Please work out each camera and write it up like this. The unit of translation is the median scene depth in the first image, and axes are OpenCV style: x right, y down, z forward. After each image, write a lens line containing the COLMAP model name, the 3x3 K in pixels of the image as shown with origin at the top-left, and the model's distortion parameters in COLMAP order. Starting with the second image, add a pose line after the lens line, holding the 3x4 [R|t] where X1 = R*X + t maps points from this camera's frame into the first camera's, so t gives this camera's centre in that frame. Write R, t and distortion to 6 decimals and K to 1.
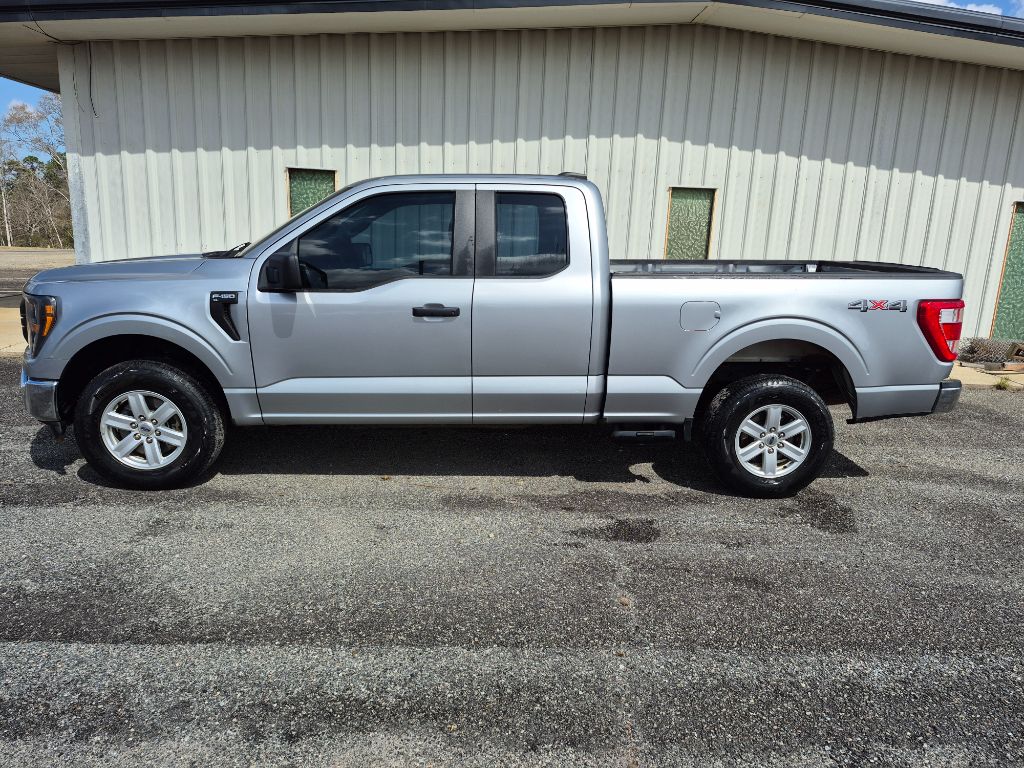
lens RADIAL K [[714.5, 0, 520.5], [0, 714.5, 384.8], [0, 0, 1]] dist [0.034508, -0.036304]
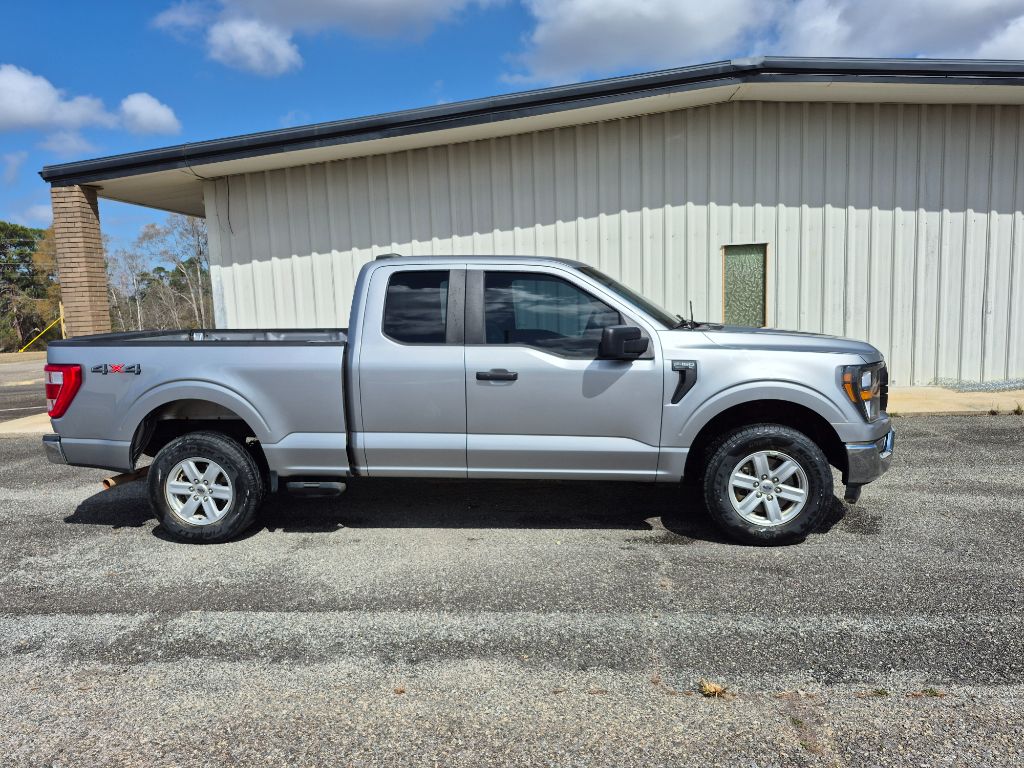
lens RADIAL K [[714.5, 0, 501.5], [0, 714.5, 383.6], [0, 0, 1]] dist [0.034508, -0.036304]
pose [[0.987139, -0.064686, -0.146194, 0.079855], [0.050589, 0.993883, -0.098171, 0.071155], [0.151650, 0.089513, 0.984373, -0.342399]]
